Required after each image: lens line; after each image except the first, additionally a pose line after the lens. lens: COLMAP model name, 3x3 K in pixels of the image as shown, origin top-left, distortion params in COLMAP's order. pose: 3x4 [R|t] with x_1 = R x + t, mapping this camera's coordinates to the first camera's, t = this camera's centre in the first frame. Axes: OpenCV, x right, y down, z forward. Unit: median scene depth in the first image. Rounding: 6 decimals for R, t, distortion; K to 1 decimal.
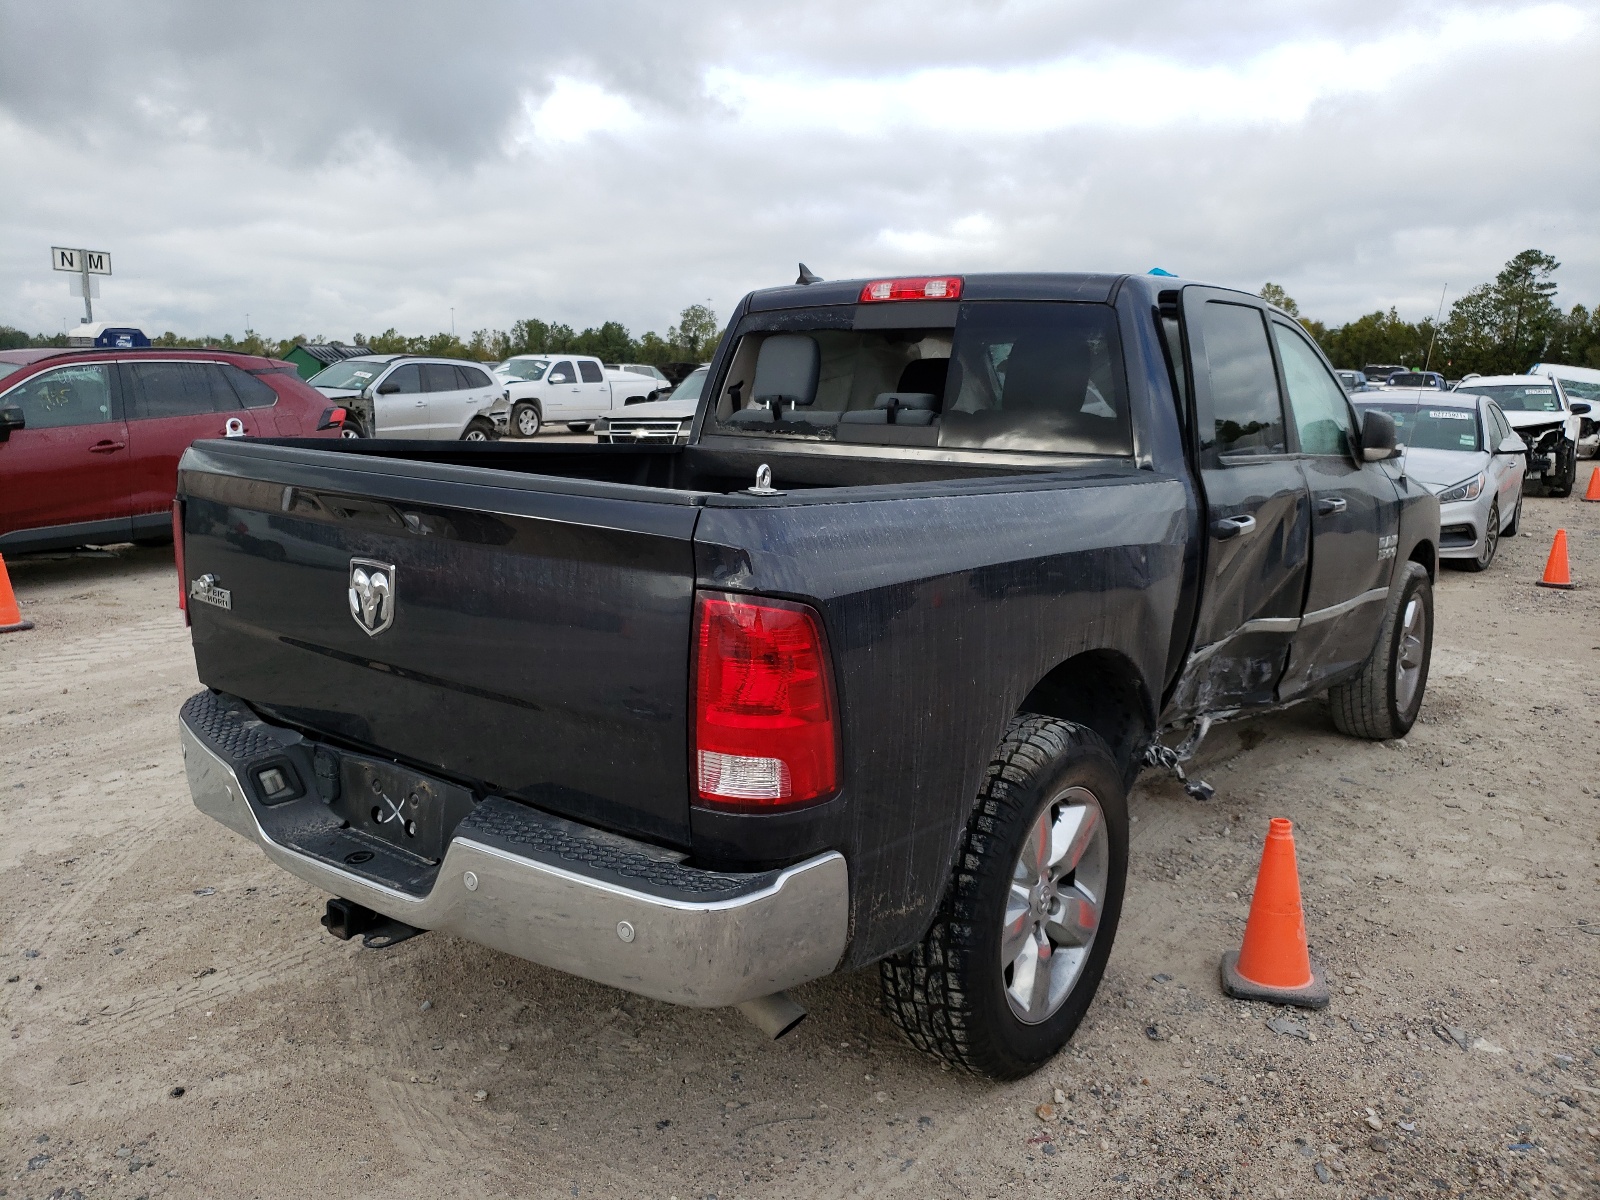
lens RADIAL K [[1203.7, 0, 794.8], [0, 1203.7, 603.9], [0, 0, 1]] dist [-0.002627, 0.027807]
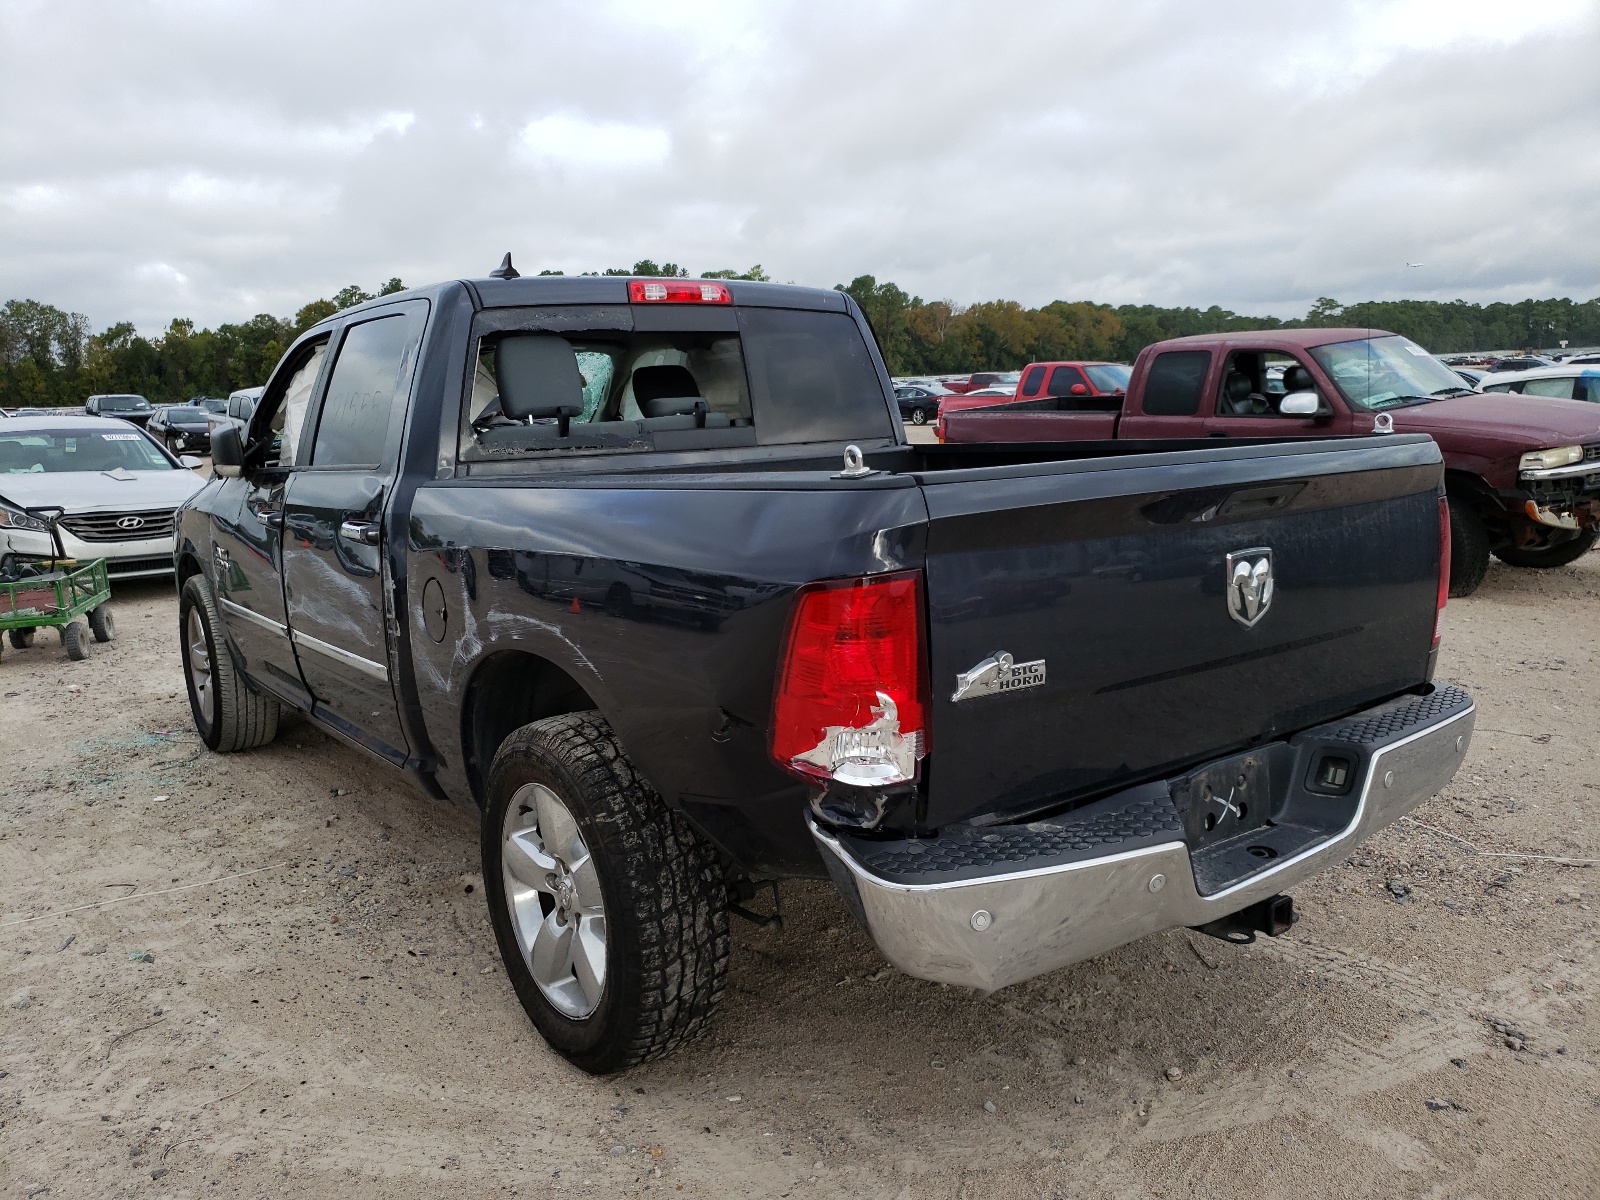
lens RADIAL K [[1196.3, 0, 794.8], [0, 1196.3, 629.4], [0, 0, 1]] dist [0.008727, -0.002509]
pose [[0.312864, -0.215603, 0.925003, -1.025168], [0.215040, 0.964685, 0.152119, -0.149482], [-0.925134, 0.151320, 0.348179, 0.746759]]
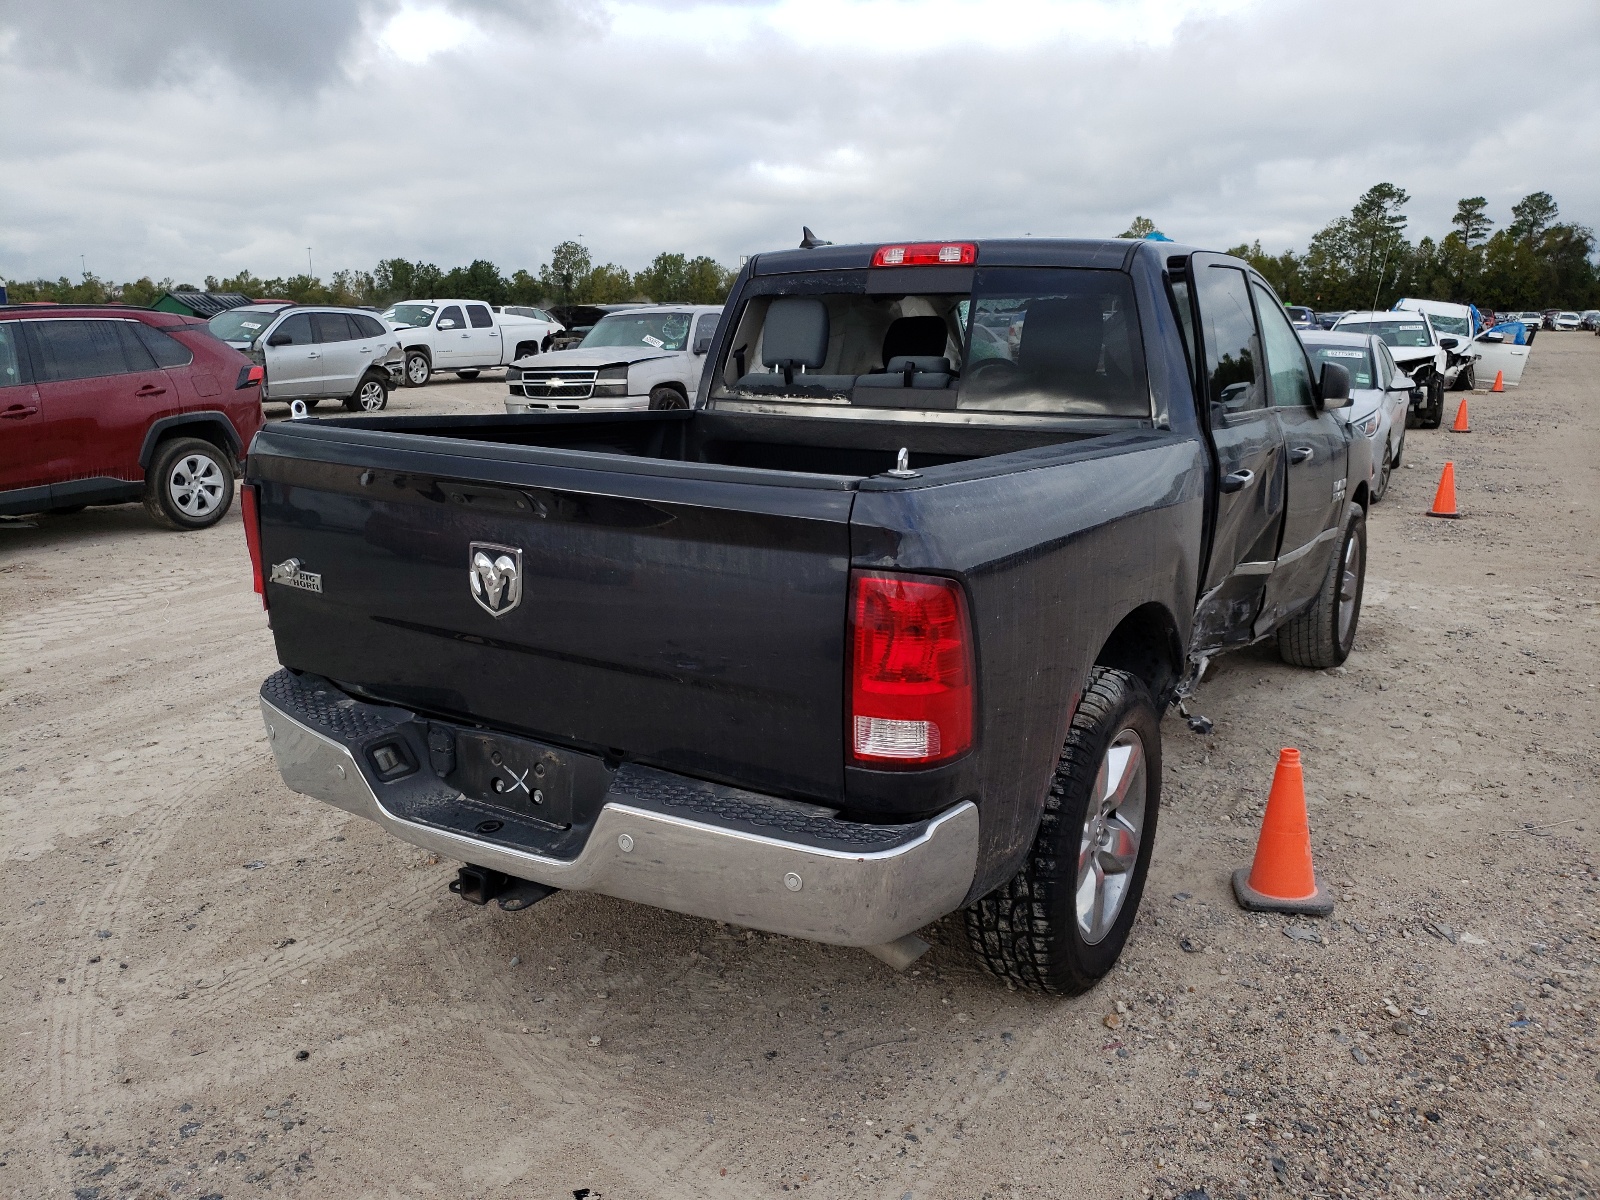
lens RADIAL K [[1196.3, 0, 794.8], [0, 1196.3, 629.4], [0, 0, 1]] dist [0.008727, -0.002509]
pose [[0.995317, -0.035936, 0.089732, -0.140121], [0.029631, 0.997061, 0.070643, -0.020489], [-0.092007, -0.067653, 0.993457, -0.037476]]
